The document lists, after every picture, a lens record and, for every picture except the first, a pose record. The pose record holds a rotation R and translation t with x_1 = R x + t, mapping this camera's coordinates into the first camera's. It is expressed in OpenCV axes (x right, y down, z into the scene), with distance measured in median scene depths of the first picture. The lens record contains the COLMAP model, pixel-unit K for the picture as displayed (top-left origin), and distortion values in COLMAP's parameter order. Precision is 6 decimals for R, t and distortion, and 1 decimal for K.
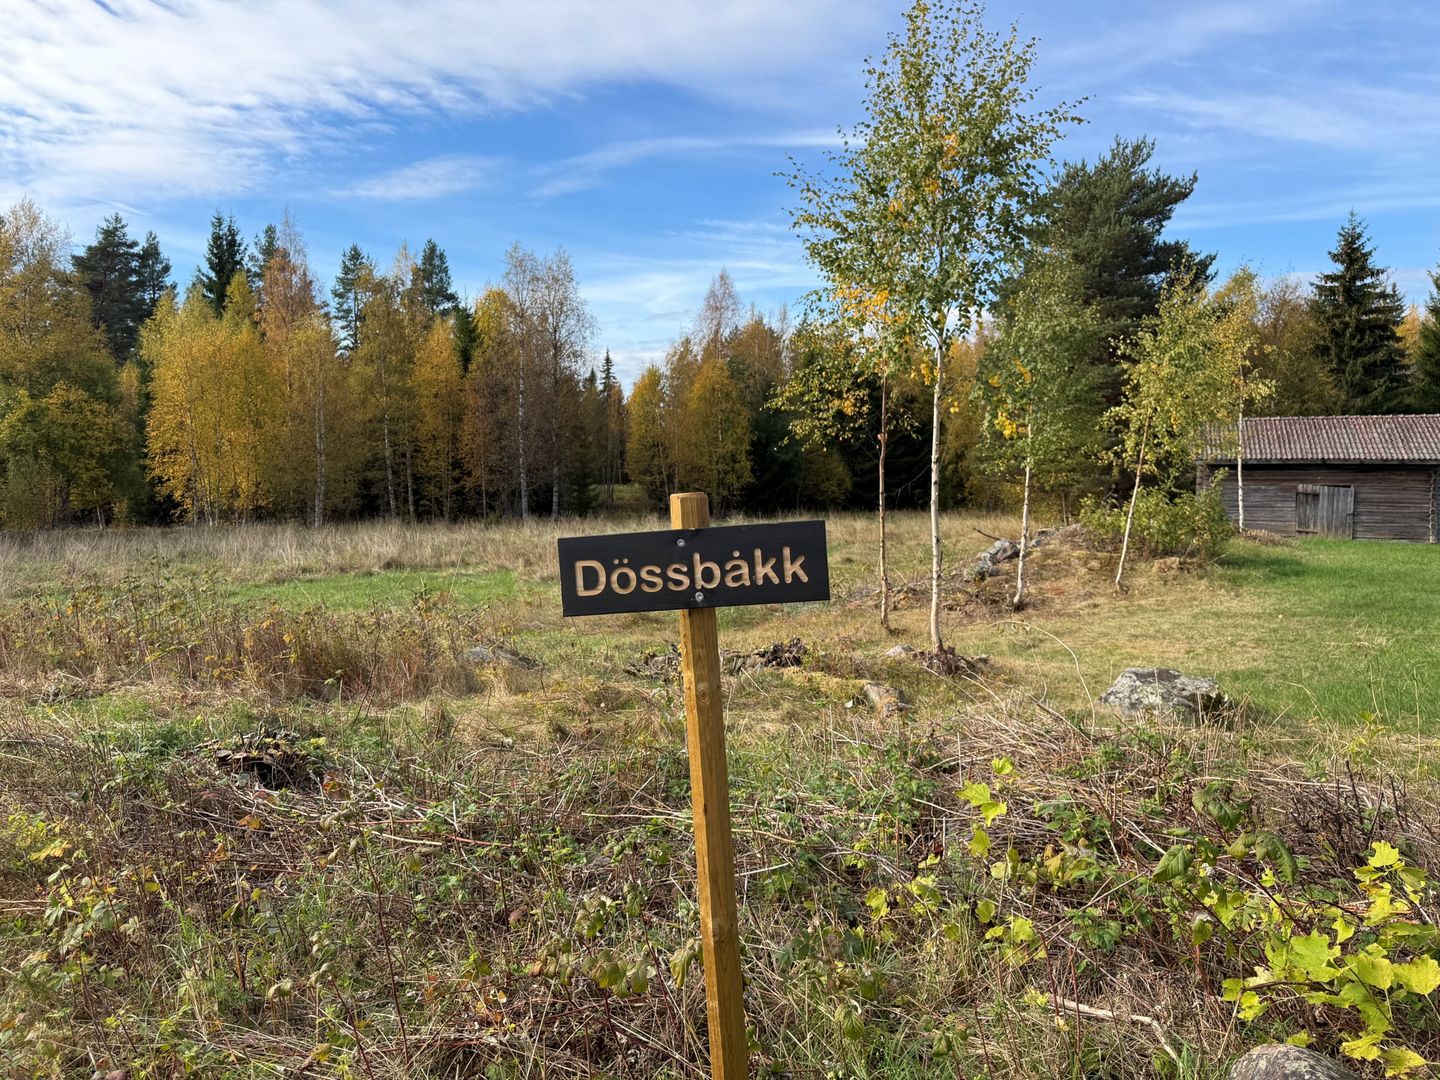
lens RADIAL K [[1074.9, 0, 766.2], [0, 1074.9, 538.0], [0, 0, 1]] dist [0.002723, 0.001877]
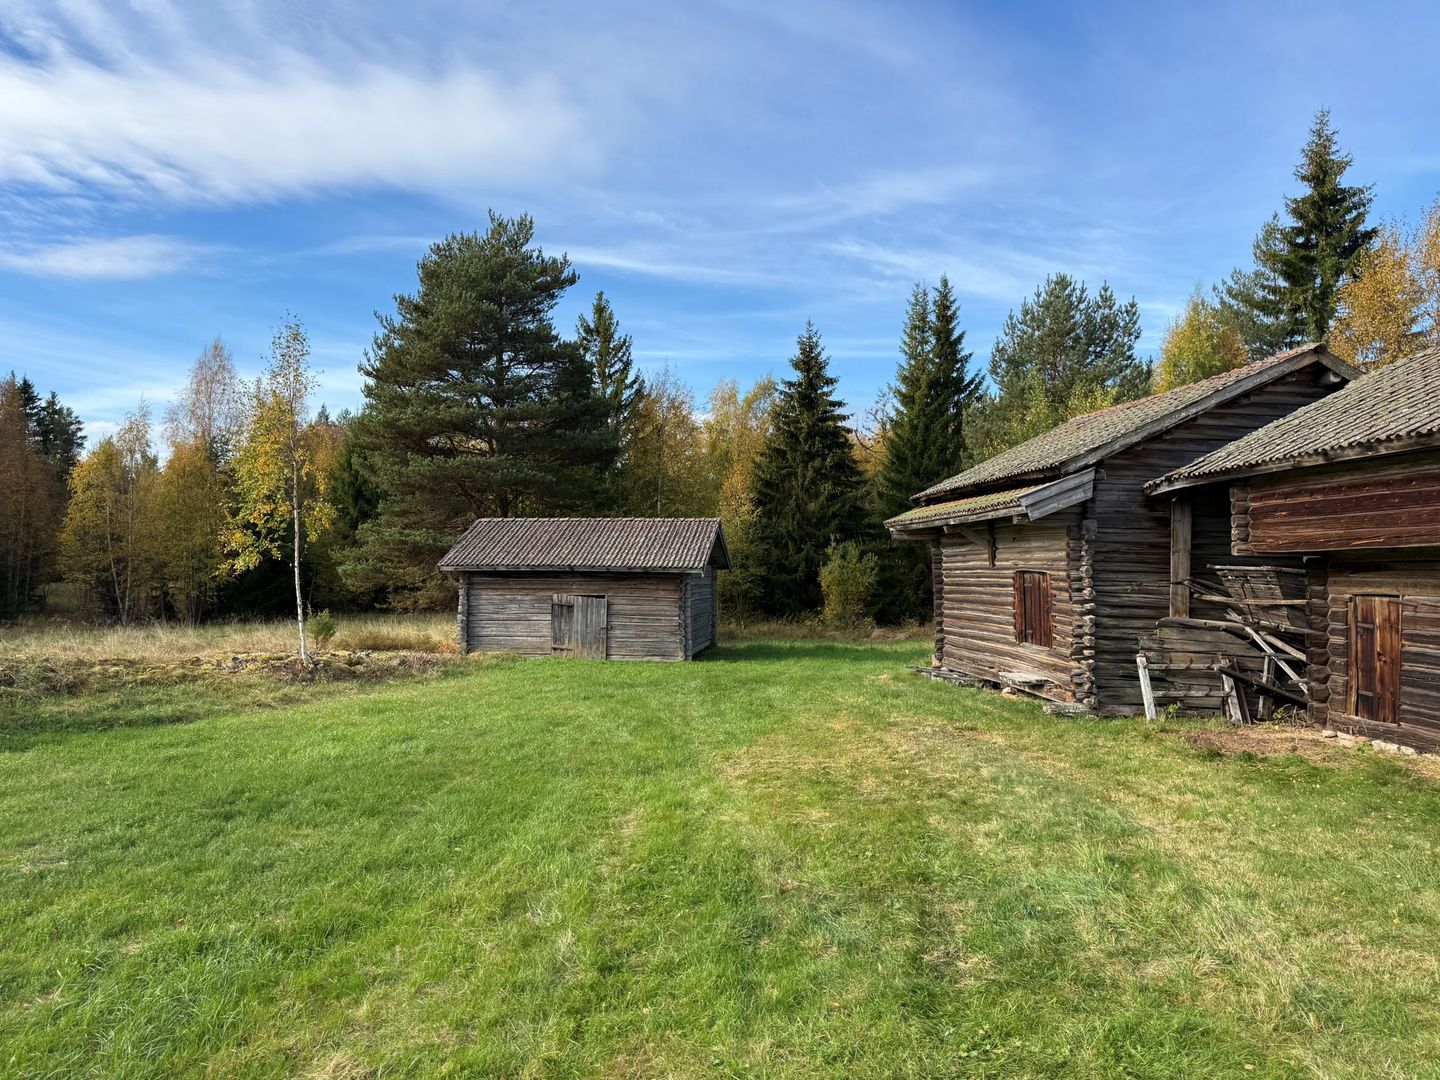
lens RADIAL K [[983.4, 0, 724.0], [0, 983.4, 547.9], [0, 0, 1]] dist [0.104193, -0.119747]
pose [[0.973707, 0.016521, 0.227204, 0.175370], [0.000252, 0.997288, -0.073598, -0.011060], [-0.227804, 0.071720, 0.971062, 0.075244]]
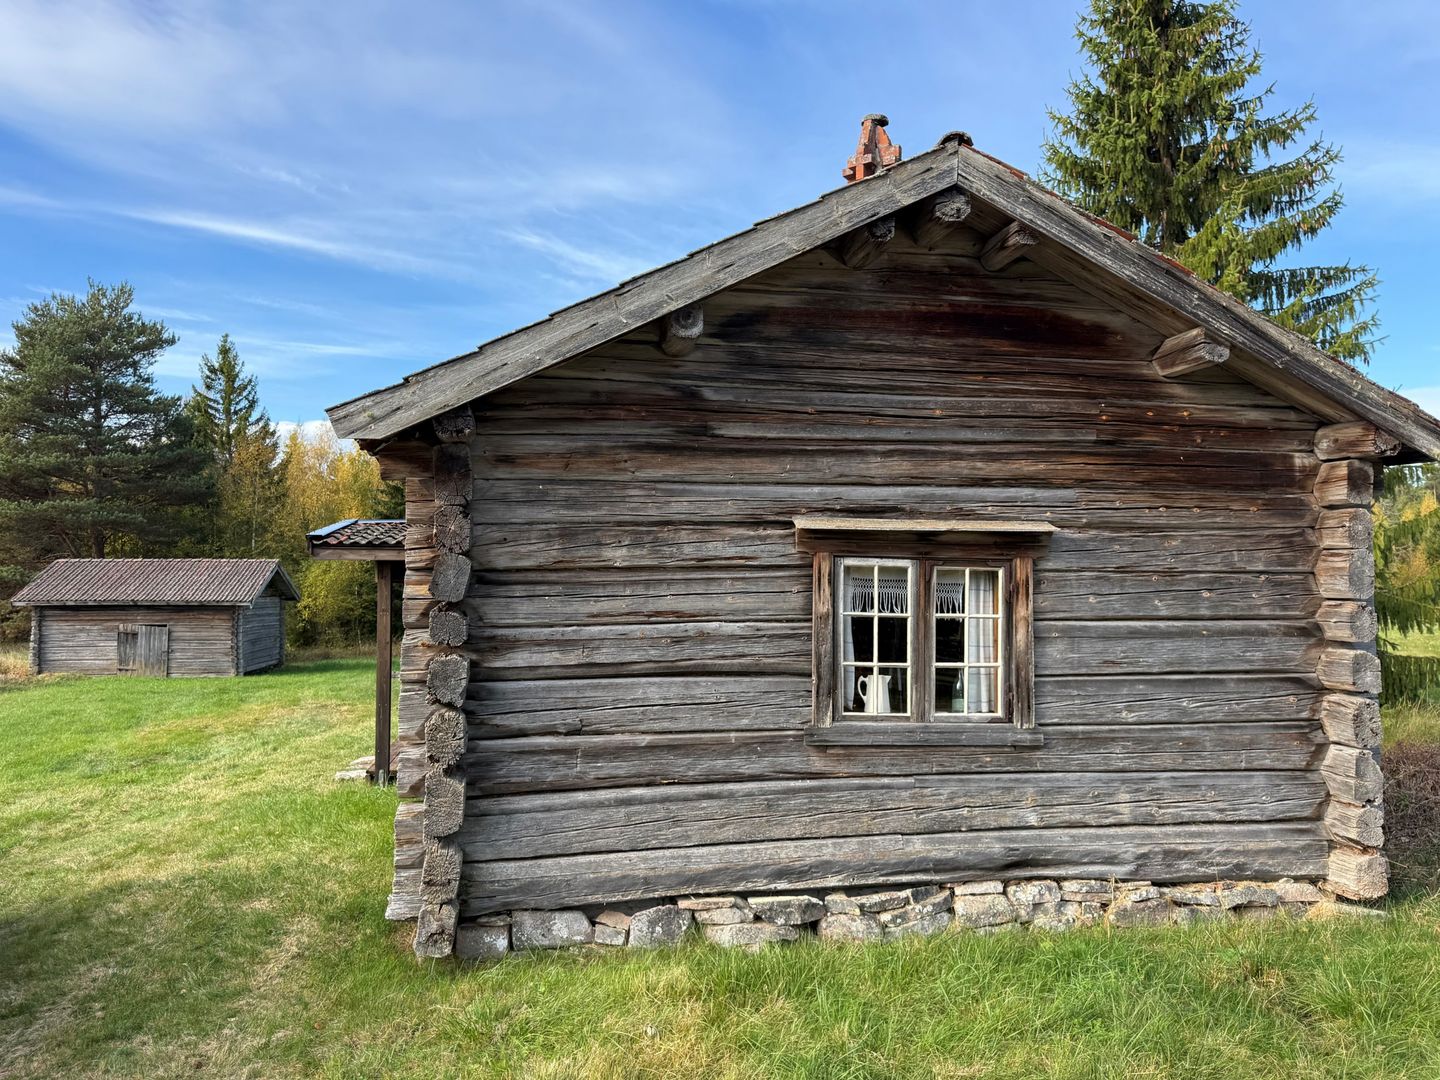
lens RADIAL K [[1074.9, 0, 766.2], [0, 1074.9, 538.0], [0, 0, 1]] dist [0.002723, 0.001877]
pose [[0.879276, 0.024507, 0.475681, 0.214676], [0.021523, 0.995611, -0.091079, -0.009447], [-0.475825, 0.090322, 0.874890, -0.087165]]
